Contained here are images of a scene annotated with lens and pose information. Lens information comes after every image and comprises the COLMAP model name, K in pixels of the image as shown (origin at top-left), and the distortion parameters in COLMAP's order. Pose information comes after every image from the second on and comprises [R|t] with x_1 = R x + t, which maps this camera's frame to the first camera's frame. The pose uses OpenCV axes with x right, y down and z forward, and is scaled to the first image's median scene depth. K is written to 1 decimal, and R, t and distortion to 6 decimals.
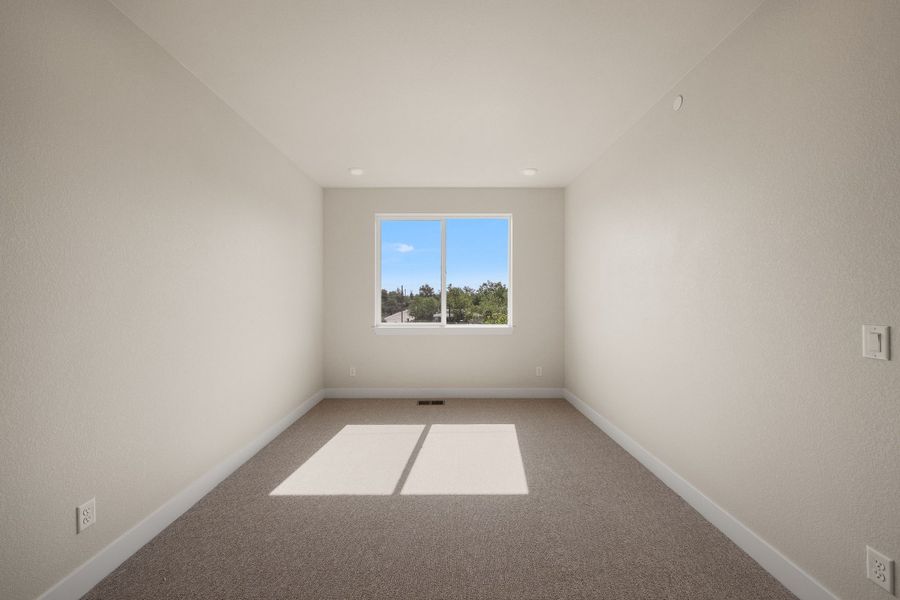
lens RADIAL K [[341.4, 0, 445.8], [0, 341.4, 300.8], [0, 0, 1]] dist [0.000392, 0.000080]
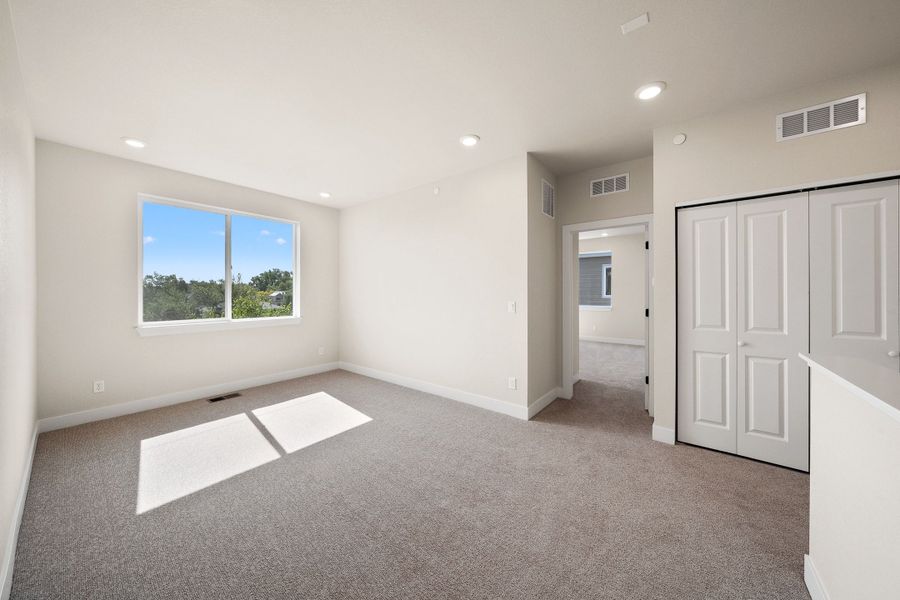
lens RADIAL K [[305.2, 0, 442.3], [0, 305.2, 301.7], [0, 0, 1]] dist [-0.000254, -0.000015]
pose [[0.635736, -0.023940, 0.771535, -0.328325], [0.008793, 0.999679, 0.023774, 0.001116], [-0.771856, -0.008330, 0.635742, -0.061186]]
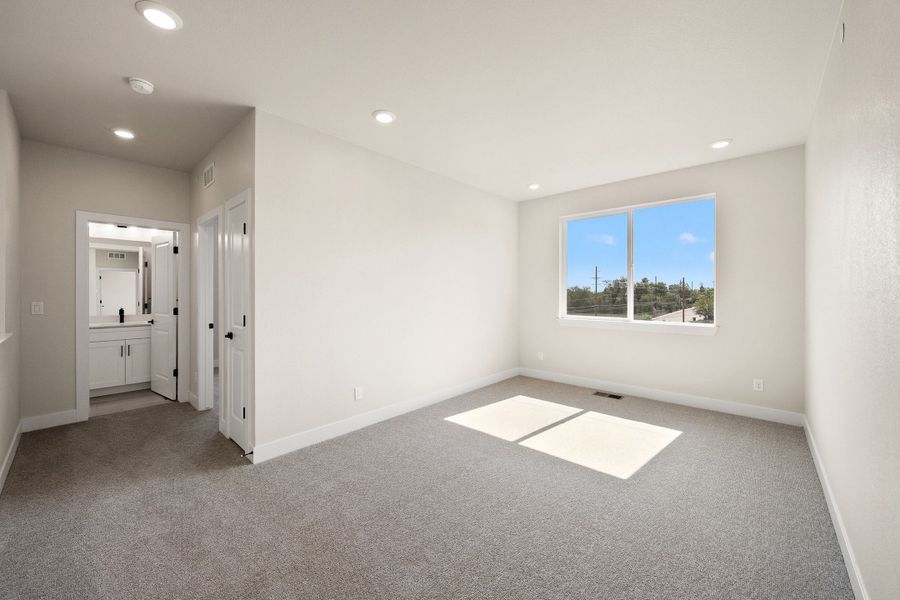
lens RADIAL K [[345.6, 0, 449.1], [0, 345.6, 293.4], [0, 0, 1]] dist [-0.001046, -0.000051]
pose [[0.742576, 0.004799, -0.669744, 0.295450], [-0.007775, 0.999969, -0.001455, 0.000175], [0.669716, 0.006288, 0.742590, -0.082945]]
